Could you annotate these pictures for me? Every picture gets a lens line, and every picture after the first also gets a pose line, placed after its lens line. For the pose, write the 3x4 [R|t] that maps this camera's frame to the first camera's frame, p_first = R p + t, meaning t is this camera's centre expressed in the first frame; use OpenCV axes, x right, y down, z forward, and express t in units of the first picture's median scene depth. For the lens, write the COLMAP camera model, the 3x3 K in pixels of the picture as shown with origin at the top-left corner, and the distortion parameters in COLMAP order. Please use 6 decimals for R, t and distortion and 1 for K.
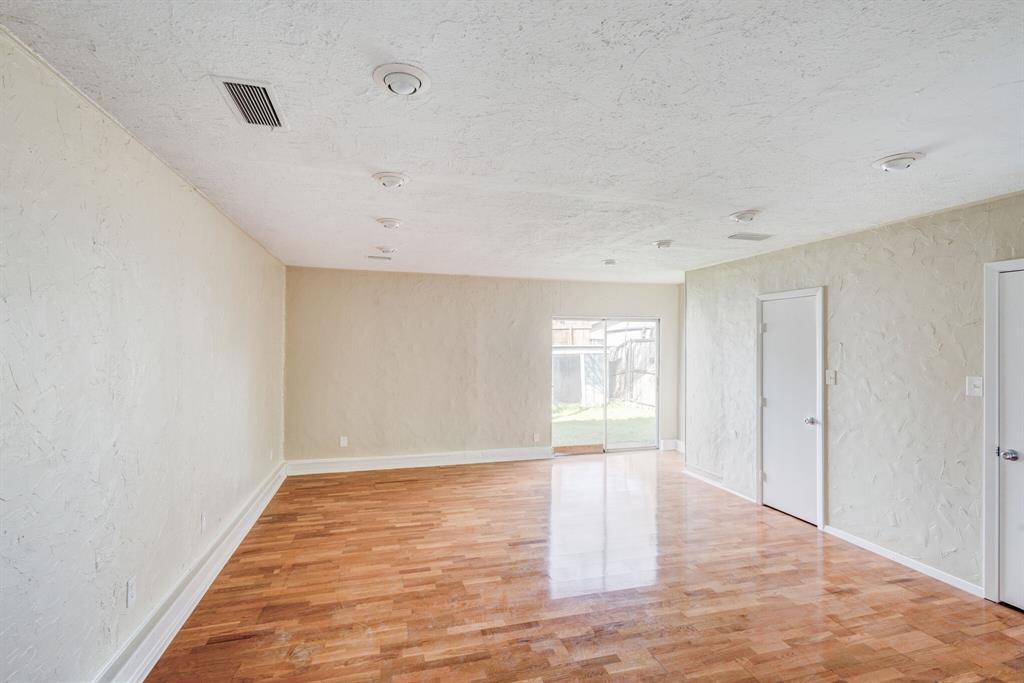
lens RADIAL K [[468.6, 0, 512.3], [0, 468.6, 339.4], [0, 0, 1]] dist [0.005906, -0.000982]
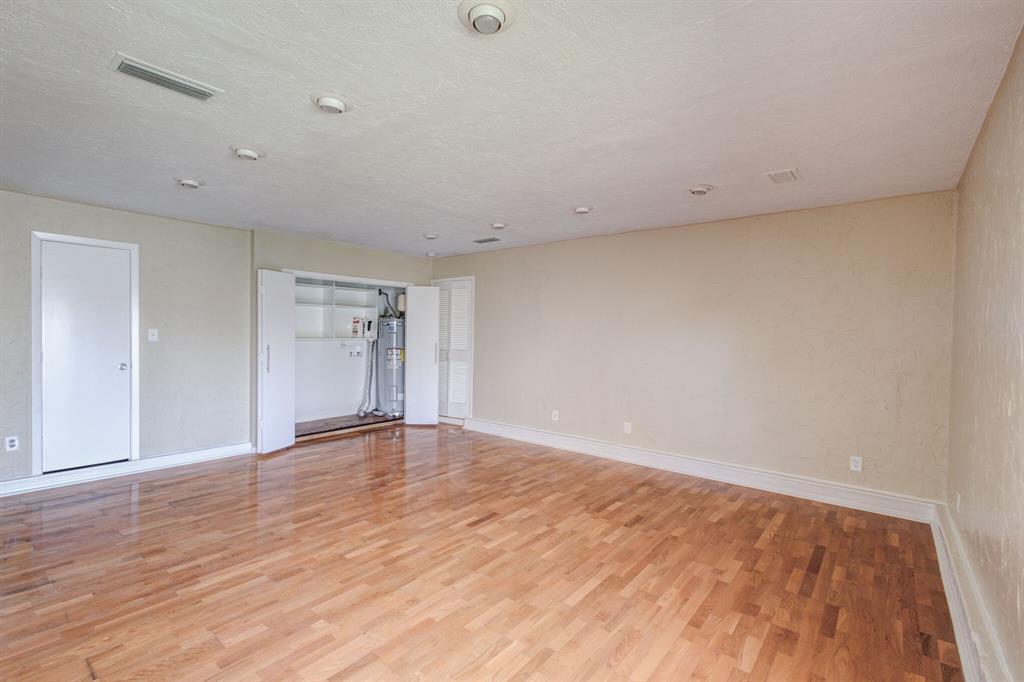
lens RADIAL K [[475.8, 0, 509.4], [0, 475.8, 356.0], [0, 0, 1]] dist [0.005527, -0.000096]
pose [[-0.820710, 0.006832, -0.571304, 0.484120], [-0.014768, 0.999341, 0.033165, 0.070008], [0.571154, 0.035656, -0.820068, 1.641630]]
